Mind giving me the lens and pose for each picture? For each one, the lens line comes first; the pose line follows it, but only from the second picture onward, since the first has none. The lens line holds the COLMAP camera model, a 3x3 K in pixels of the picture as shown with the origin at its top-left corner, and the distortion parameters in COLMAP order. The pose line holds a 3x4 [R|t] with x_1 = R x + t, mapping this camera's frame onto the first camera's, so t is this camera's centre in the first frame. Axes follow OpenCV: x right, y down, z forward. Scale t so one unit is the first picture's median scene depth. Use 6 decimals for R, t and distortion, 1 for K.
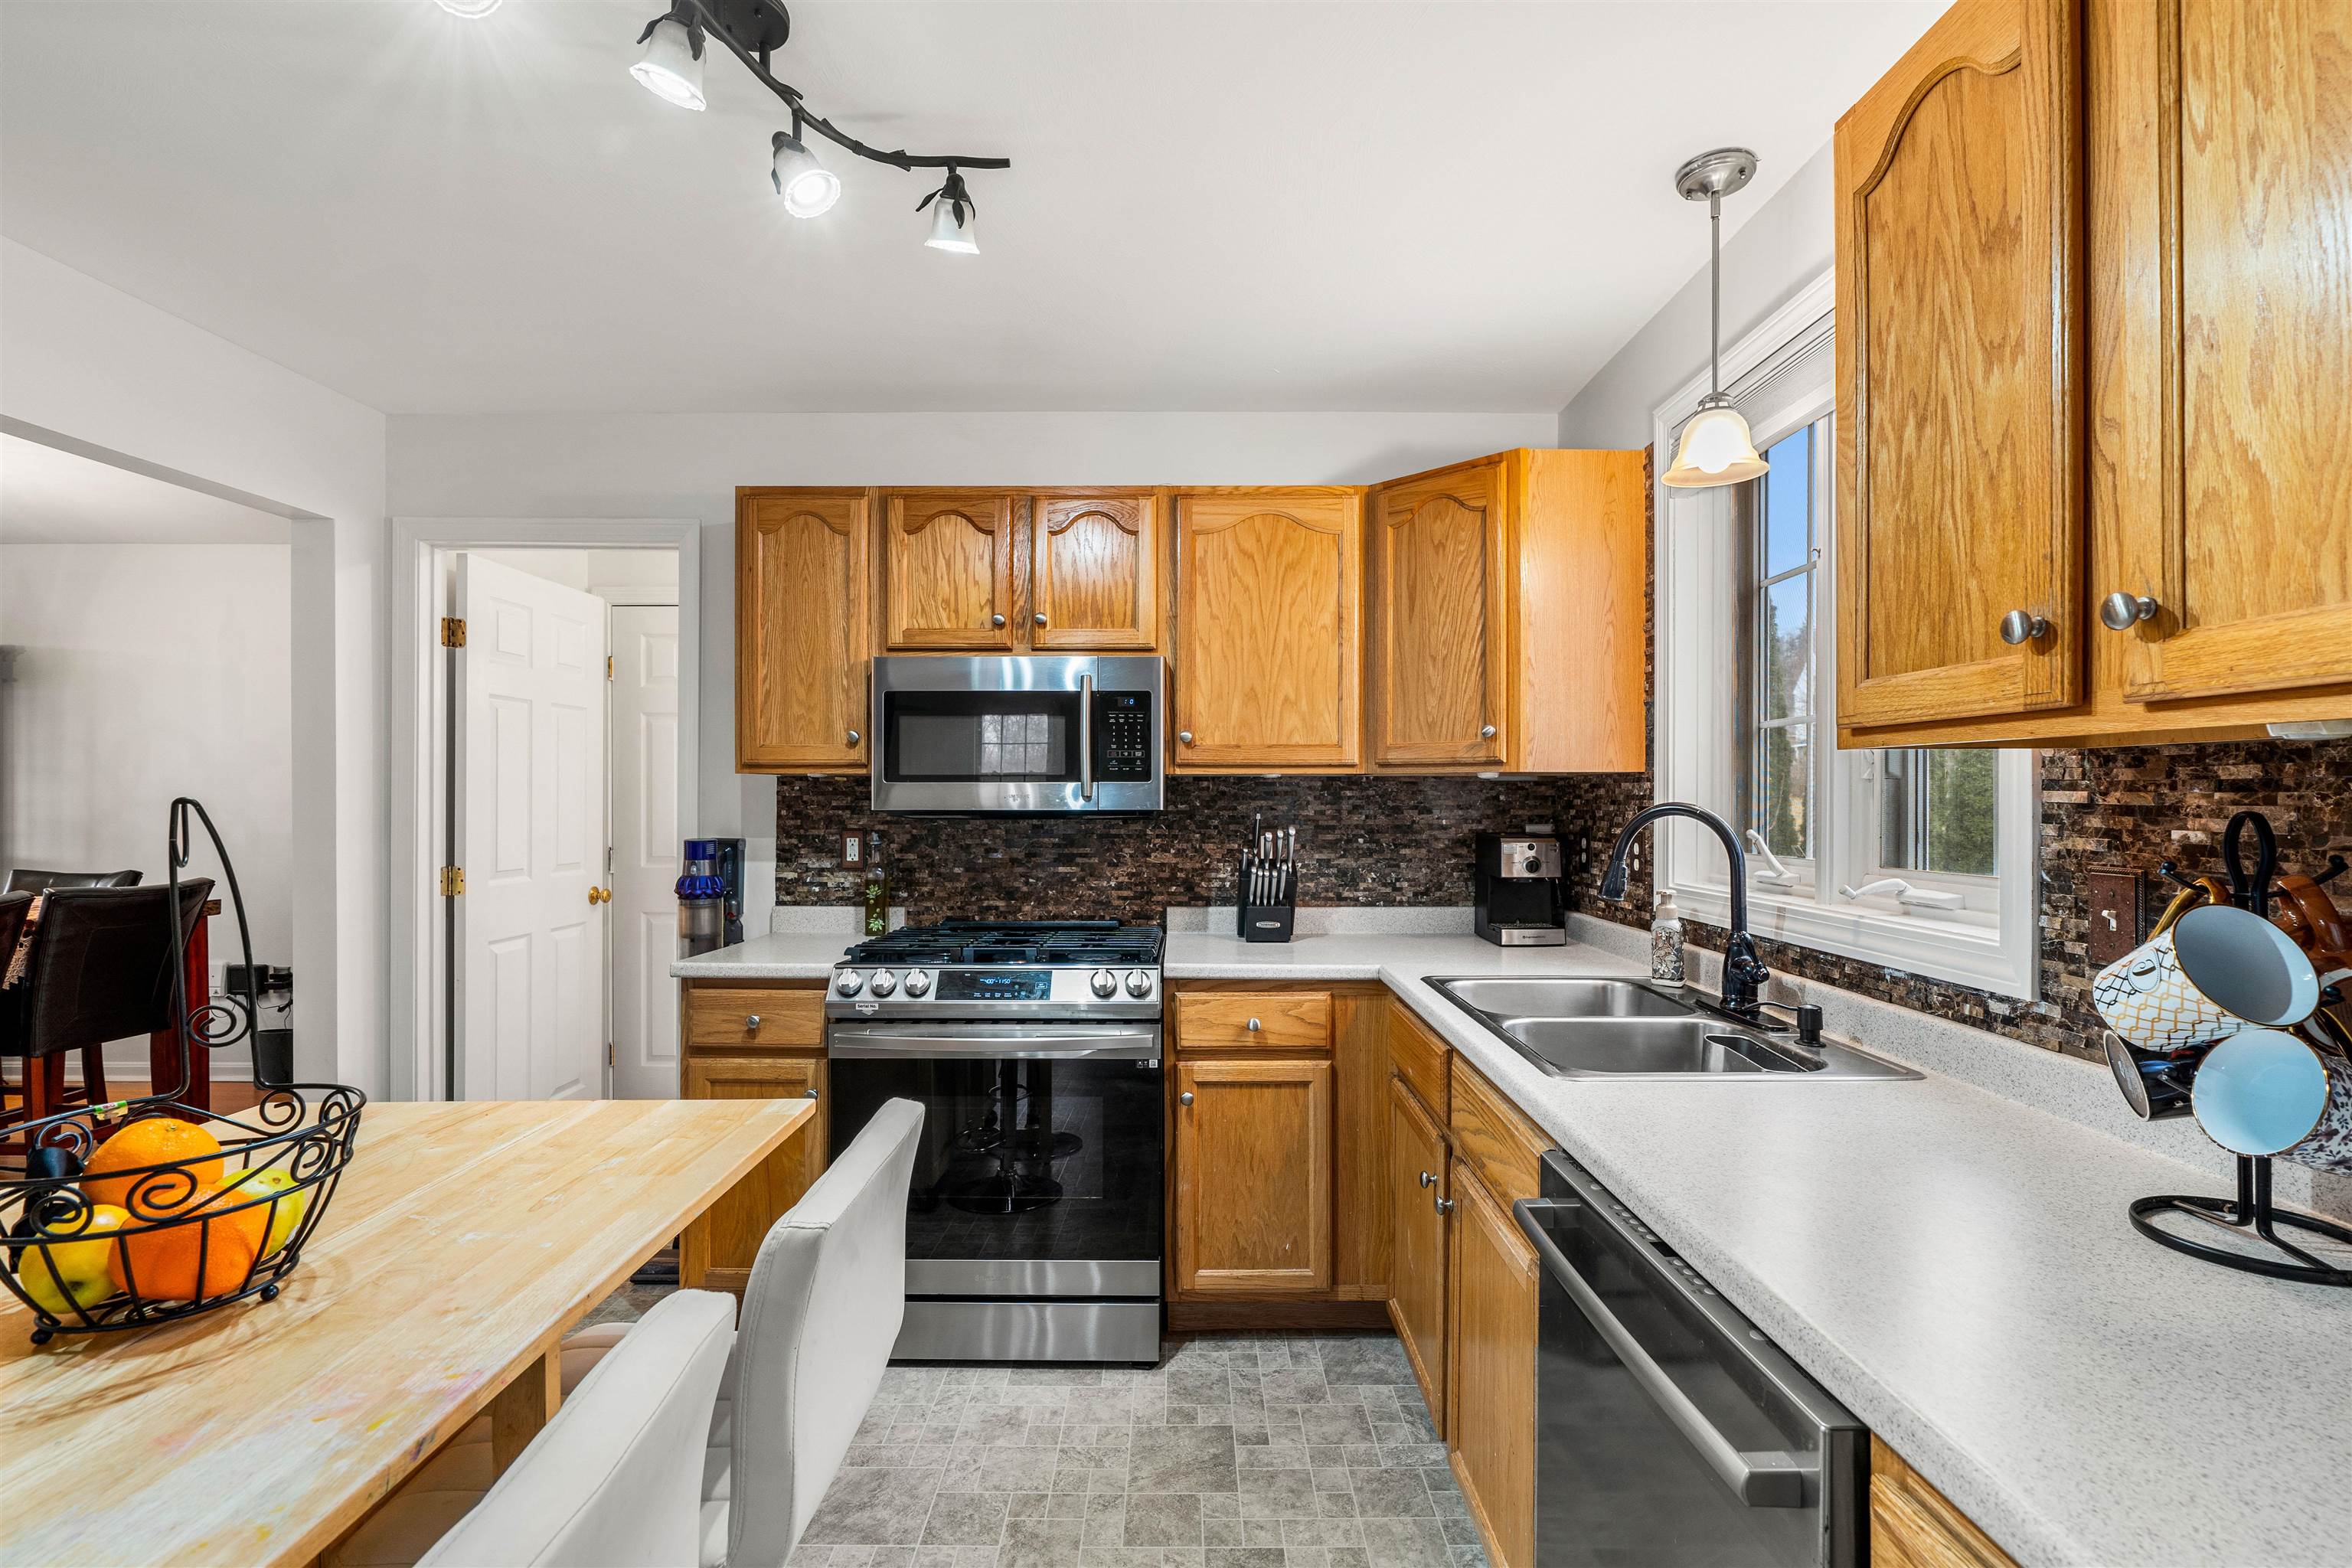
lens RADIAL K [[1062.0, 0, 1182.8], [0, 1062.0, 800.7], [0, 0, 1]] dist [-0.013110, 0.005642]
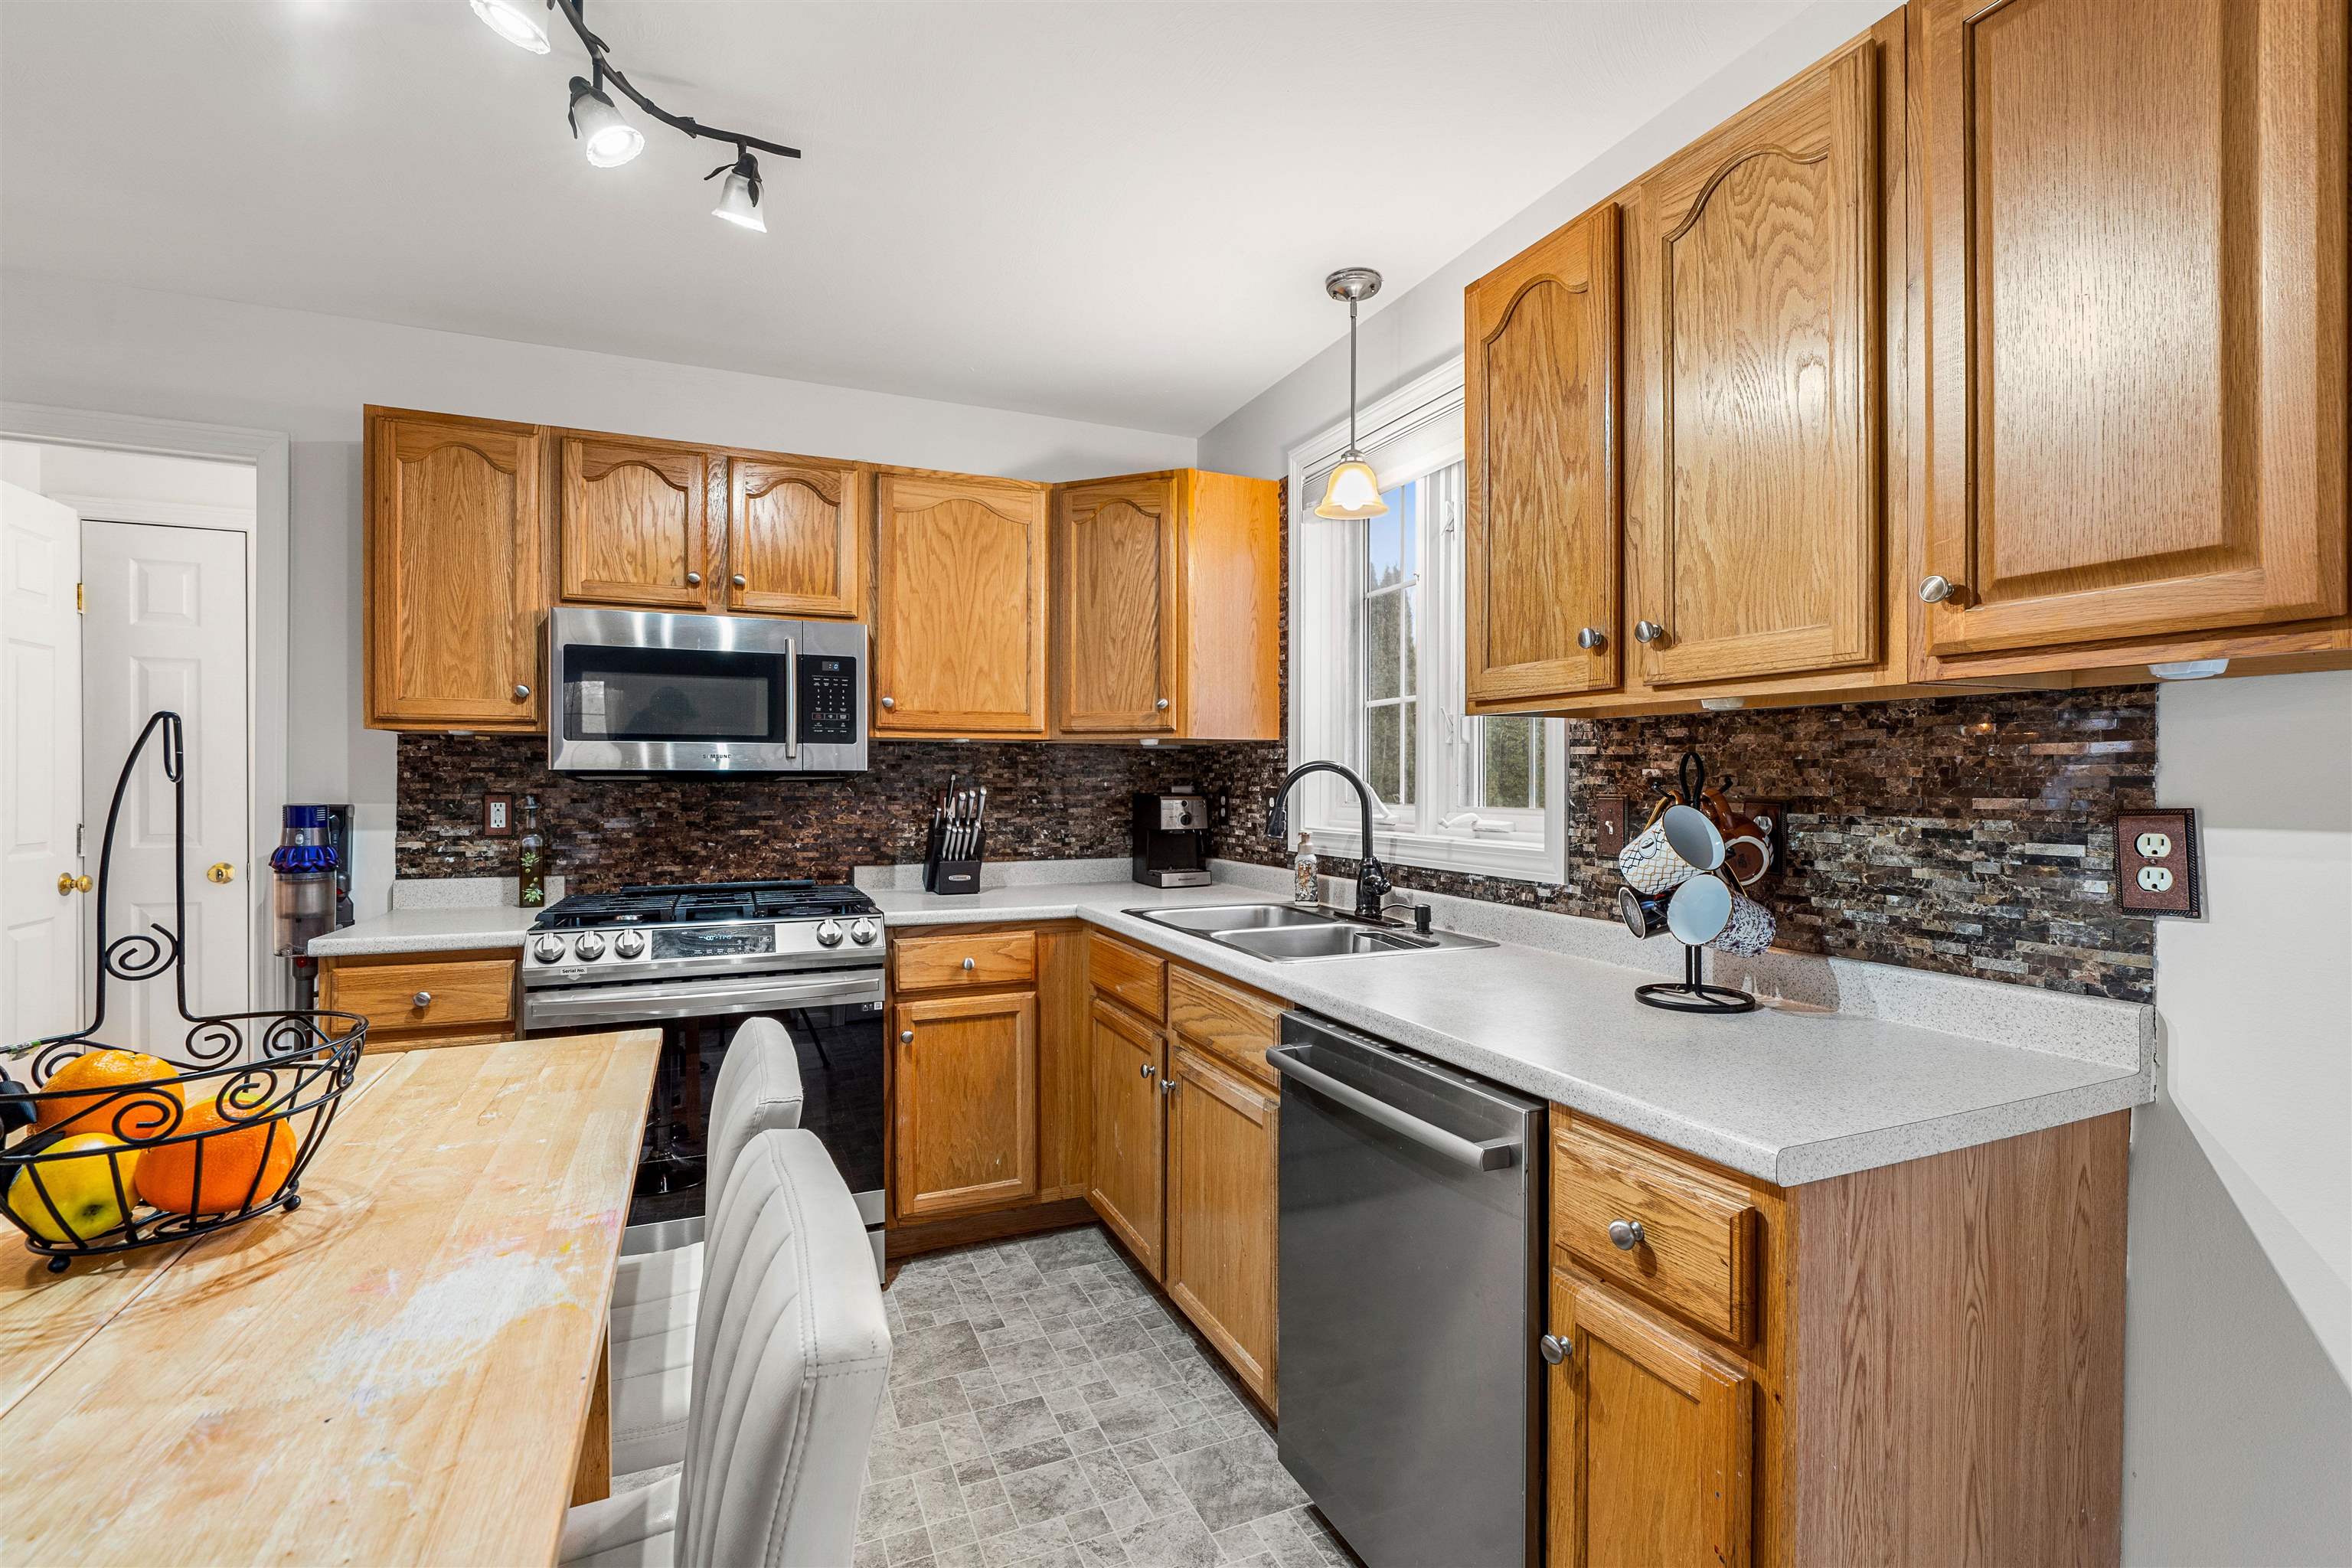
lens RADIAL K [[1055.5, 0, 1186.0], [0, 1055.5, 785.8], [0, 0, 1]] dist [-0.013539, 0.005972]
pose [[0.914282, -0.002315, 0.405072, -0.154925], [0.000881, 0.999993, 0.003726, 0.020228], [-0.405077, -0.003049, 0.914277, -0.084218]]
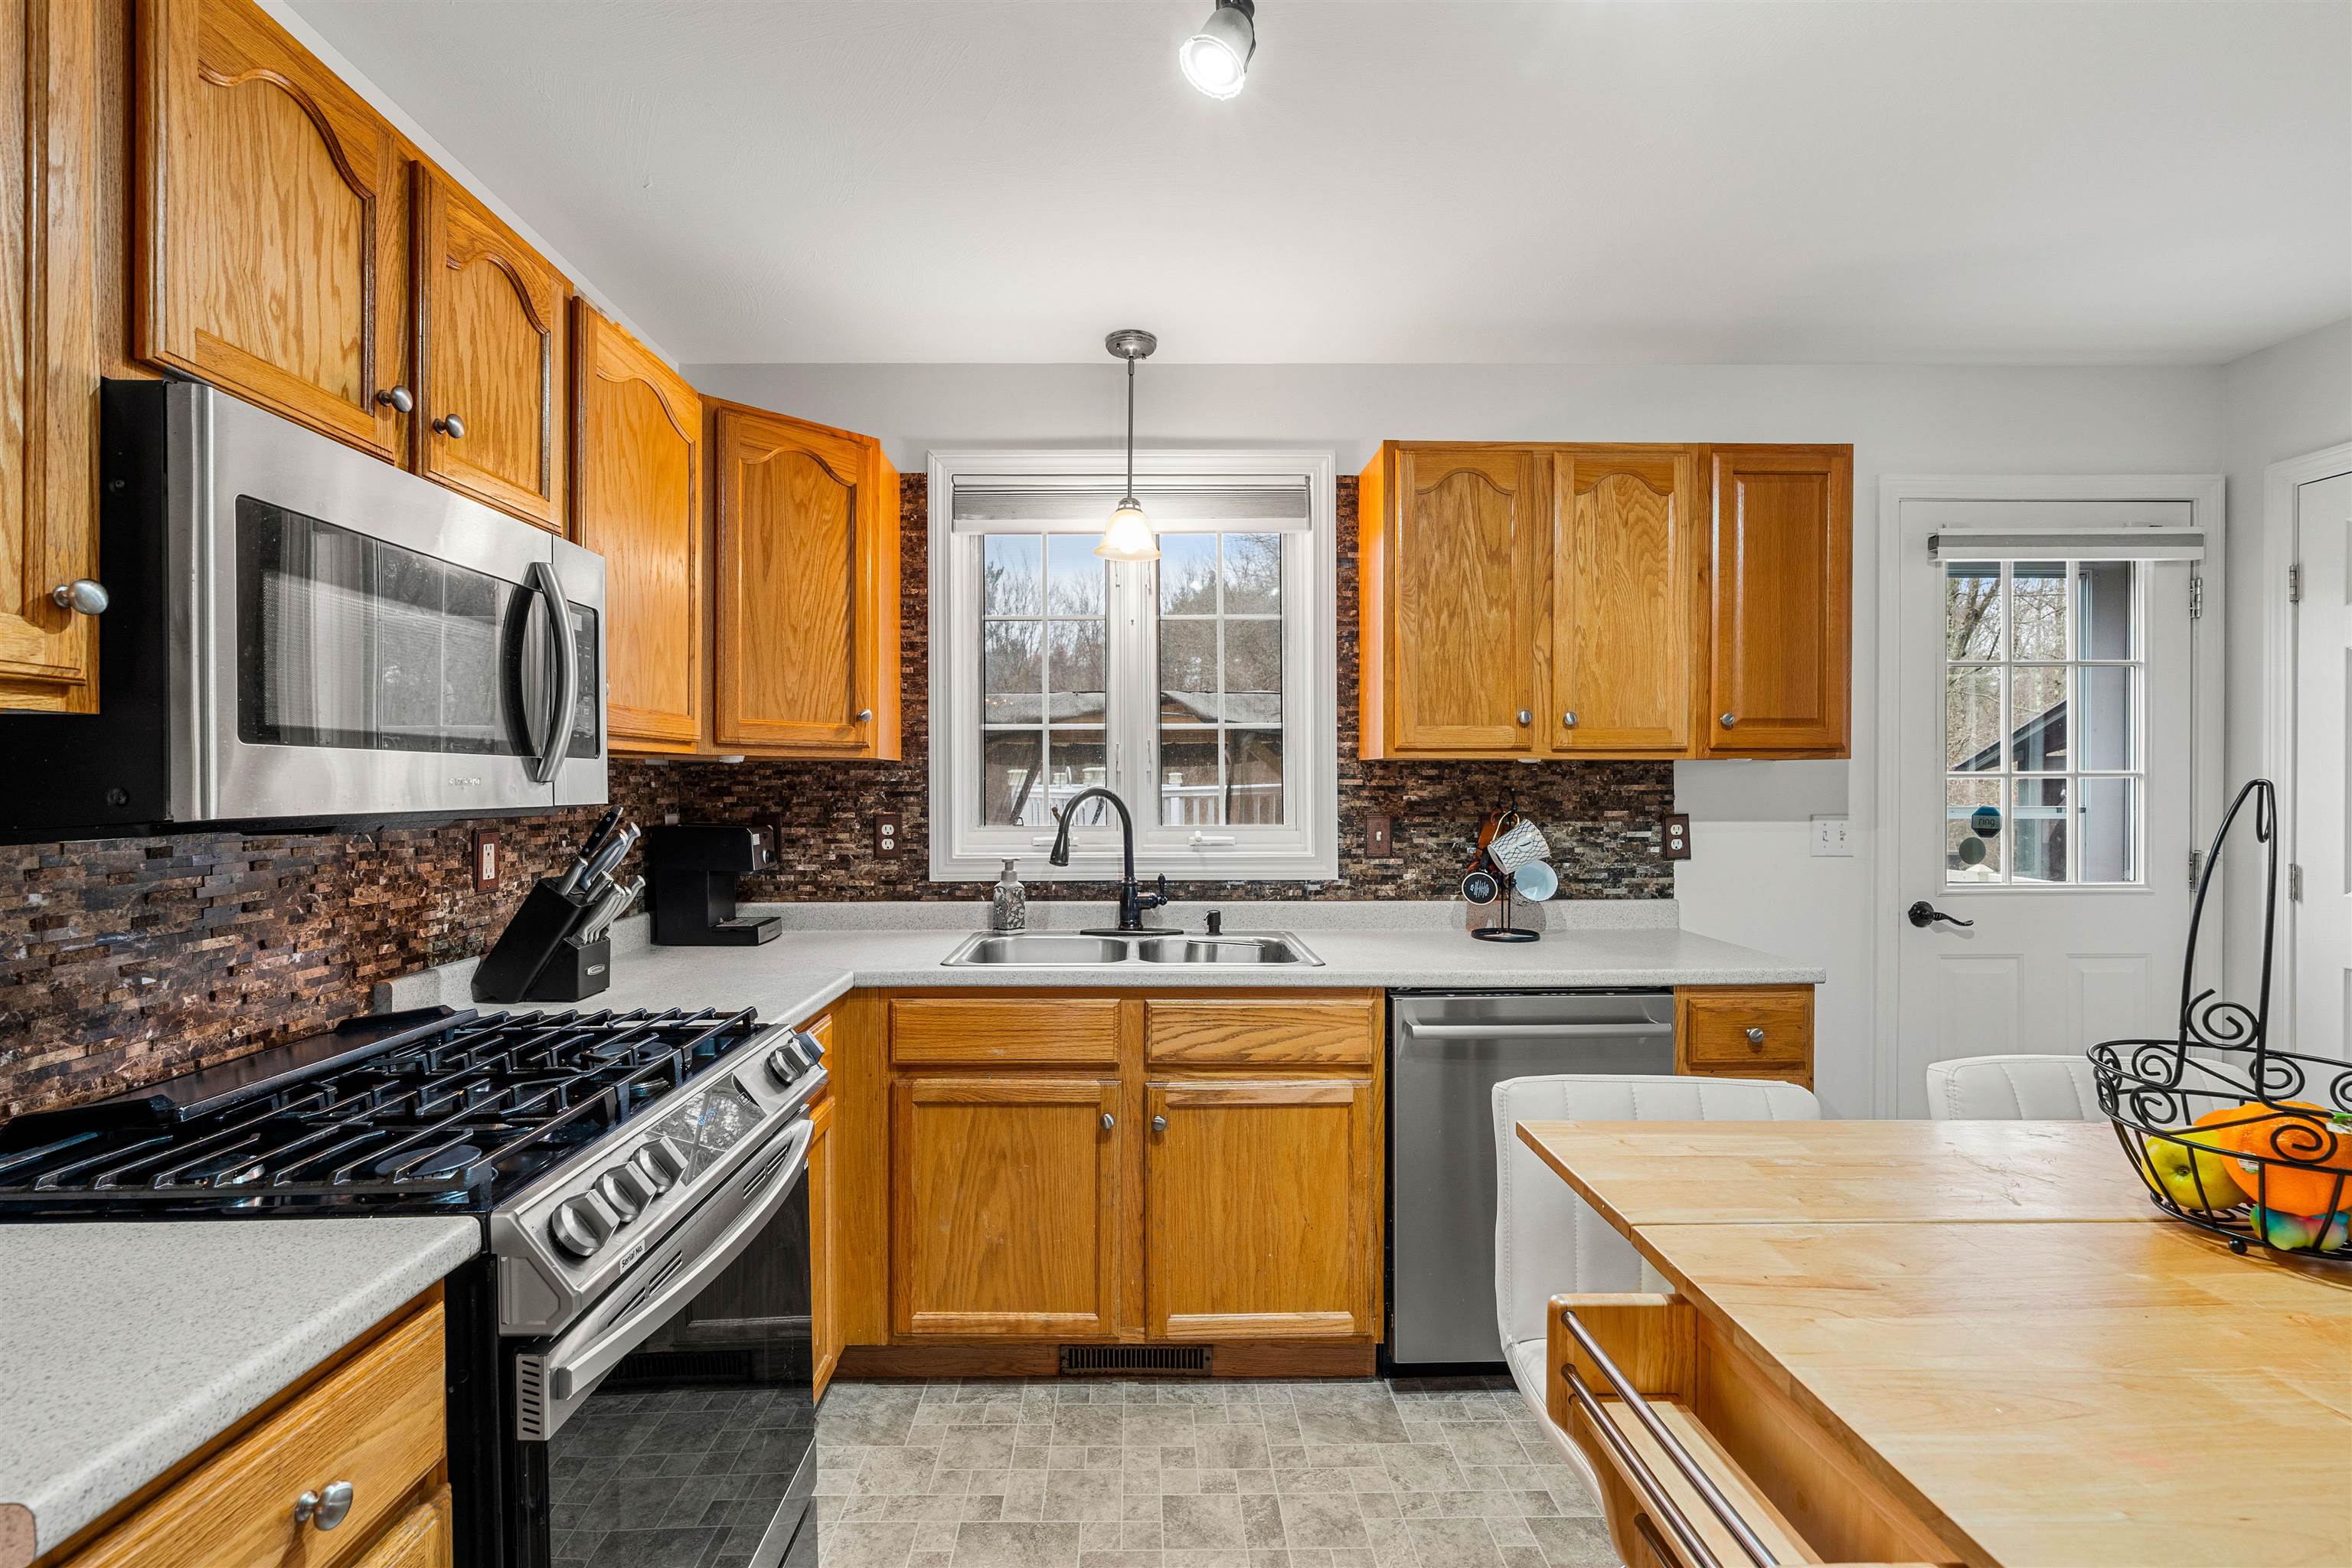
lens RADIAL K [[1064.6, 0, 1147.7], [0, 1064.6, 791.4], [0, 0, 1]] dist [-0.011317, 0.000442]
pose [[-0.006599, -0.008031, 0.999946, -0.650135], [0.005491, 0.999952, 0.008068, -0.002116], [-0.999963, 0.005544, -0.006555, 0.692834]]
